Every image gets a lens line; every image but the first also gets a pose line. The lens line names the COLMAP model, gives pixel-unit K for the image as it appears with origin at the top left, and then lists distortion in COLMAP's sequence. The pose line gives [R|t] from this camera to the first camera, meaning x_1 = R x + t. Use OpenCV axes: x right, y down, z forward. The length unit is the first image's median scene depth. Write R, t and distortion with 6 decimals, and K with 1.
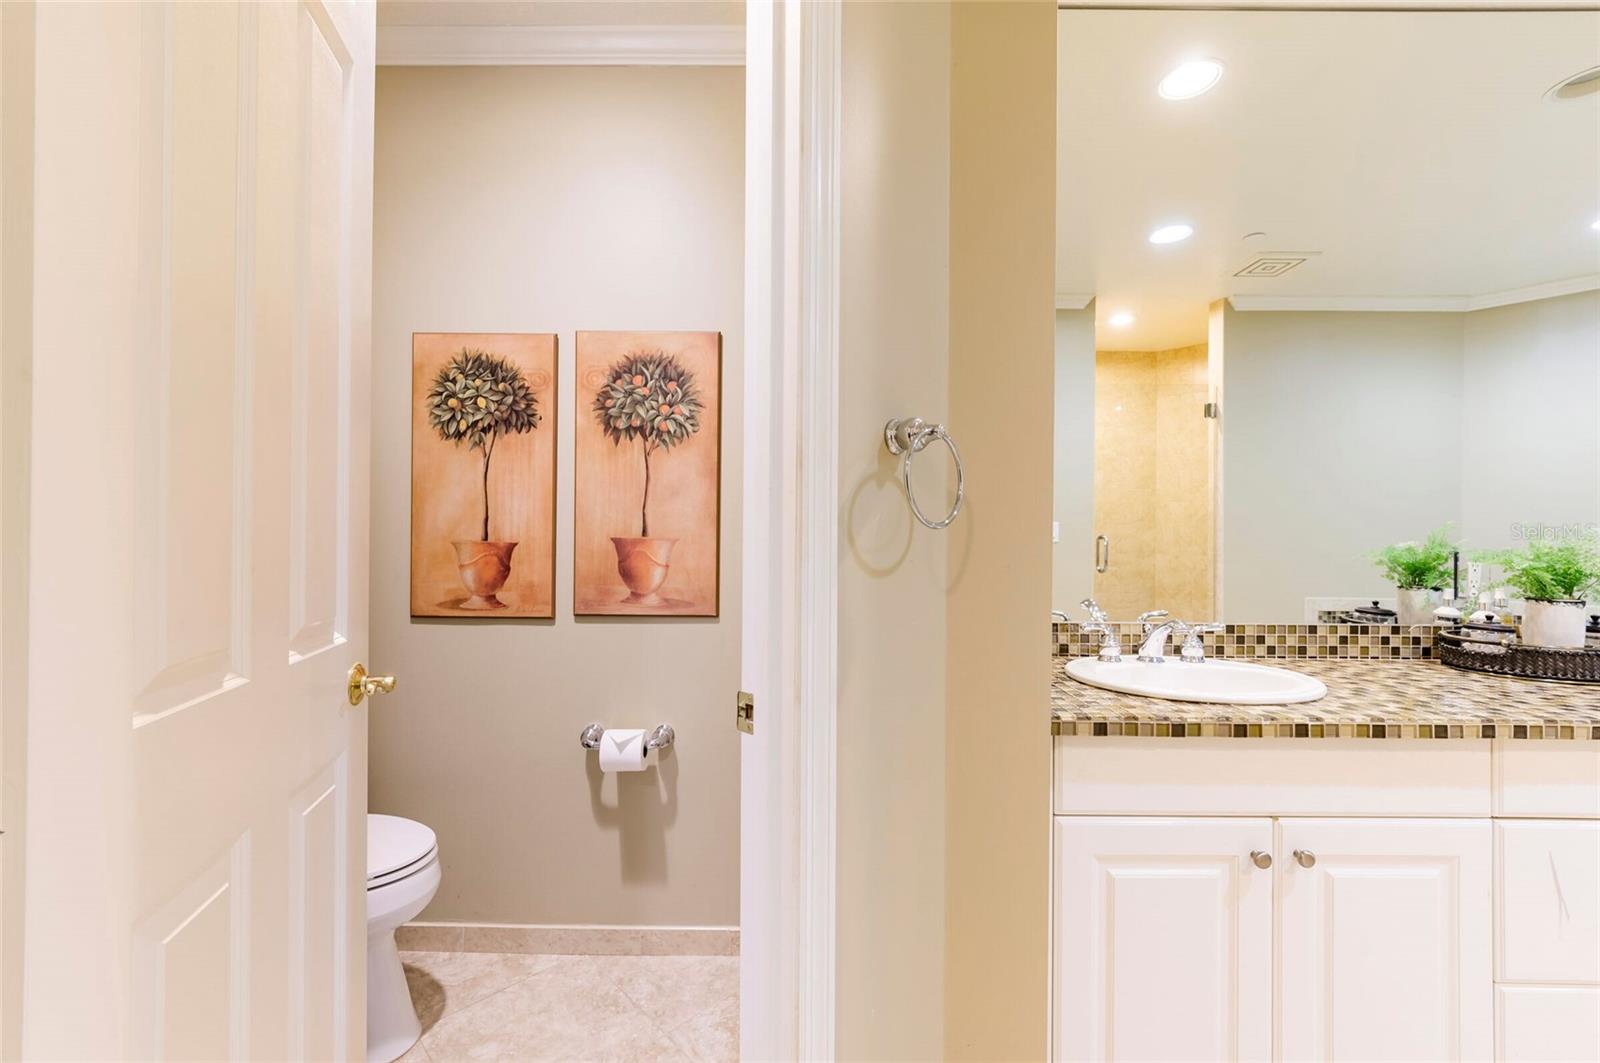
lens RADIAL K [[654.8, 0, 800.0], [0, 654.8, 531.5], [0, 0, 1]] dist [-0.003104, -0.000214]
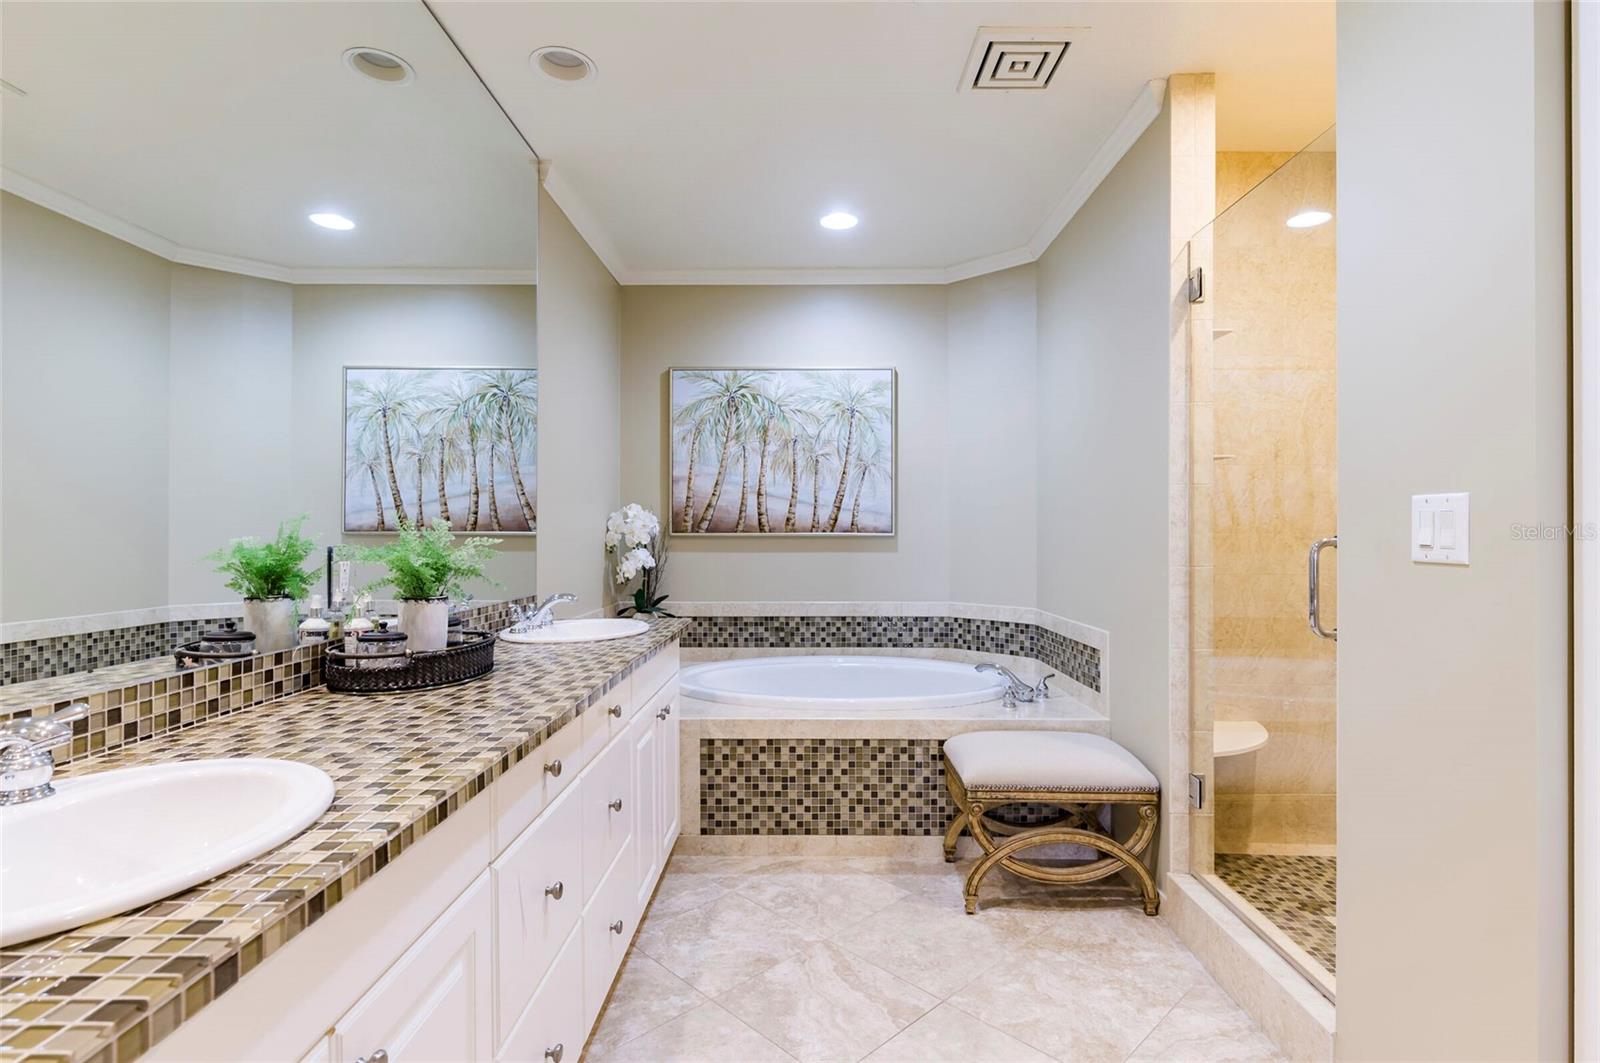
lens RADIAL K [[783.2, 0, 811.1], [0, 783.2, 530.8], [0, 0, 1]] dist [-0.001875, -0.000201]
pose [[-0.000526, -0.004693, 0.999989, 0.041319], [-0.002209, 0.999987, 0.004692, 0.003166], [-0.999997, -0.002206, -0.000536, 0.427475]]
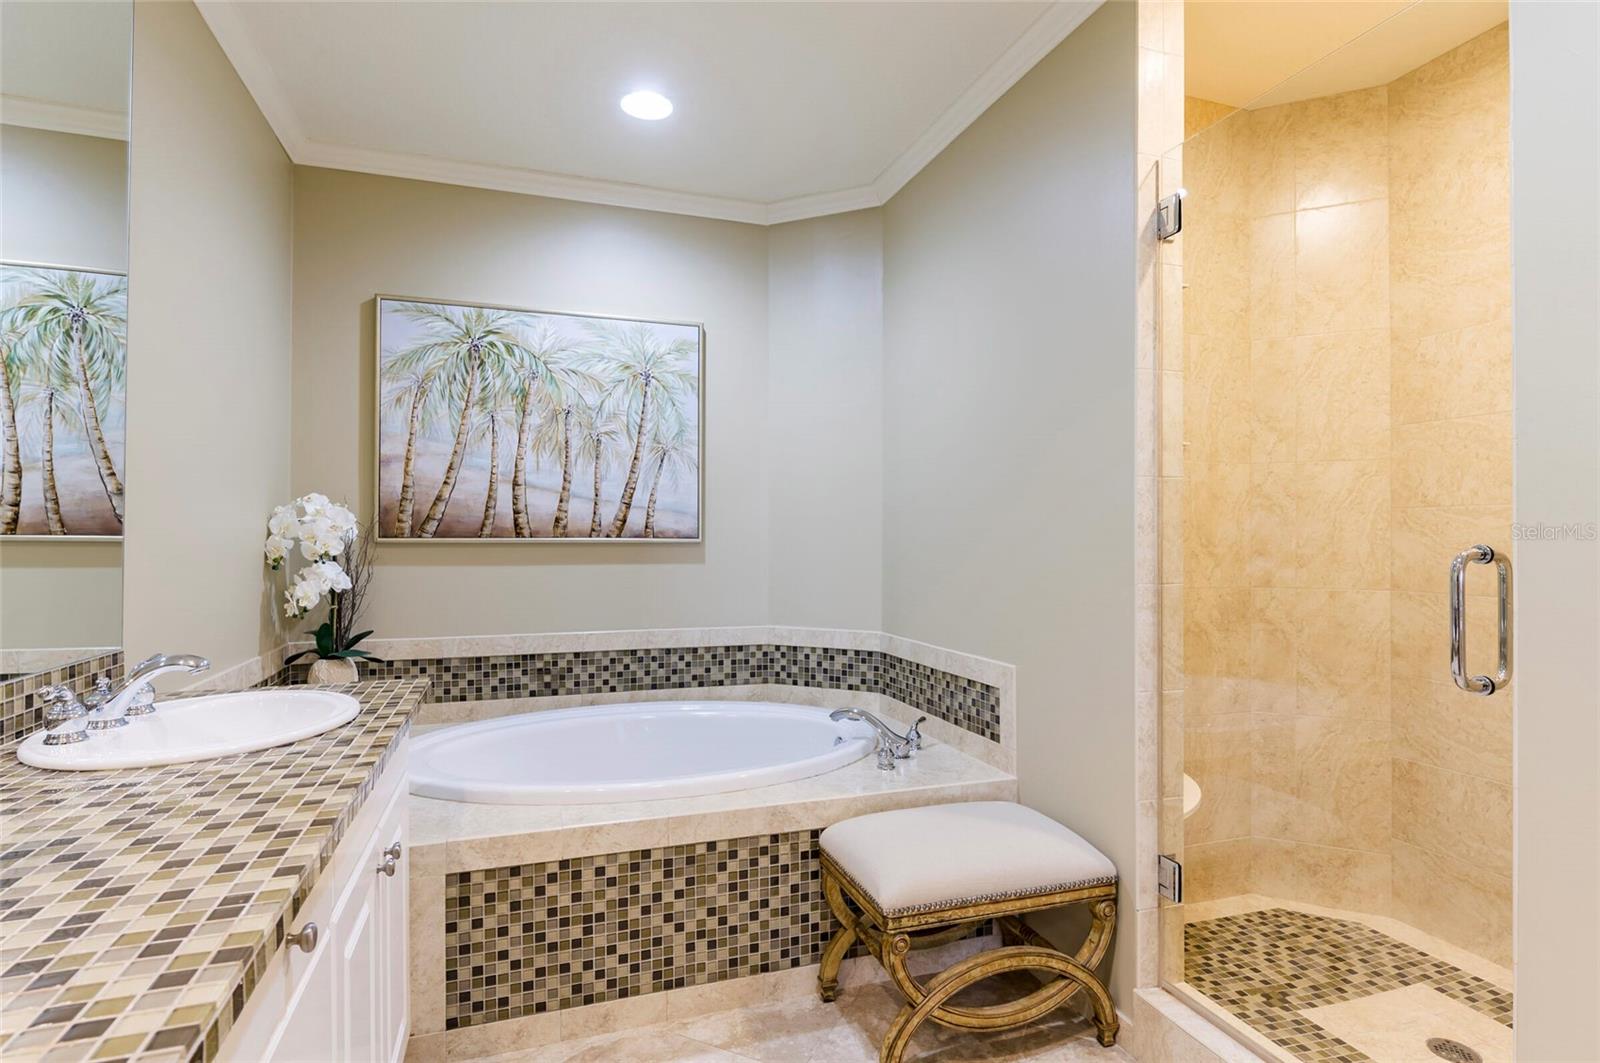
lens RADIAL K [[812.6, 0, 811.0], [0, 812.6, 530.2], [0, 0, 1]] dist [-0.004812, -0.002197]
pose [[-0.335708, 0.000260, 0.941966, 0.576222], [-0.006580, 0.999975, -0.002622, 0.004408], [-0.941943, -0.007078, -0.335698, 0.579156]]
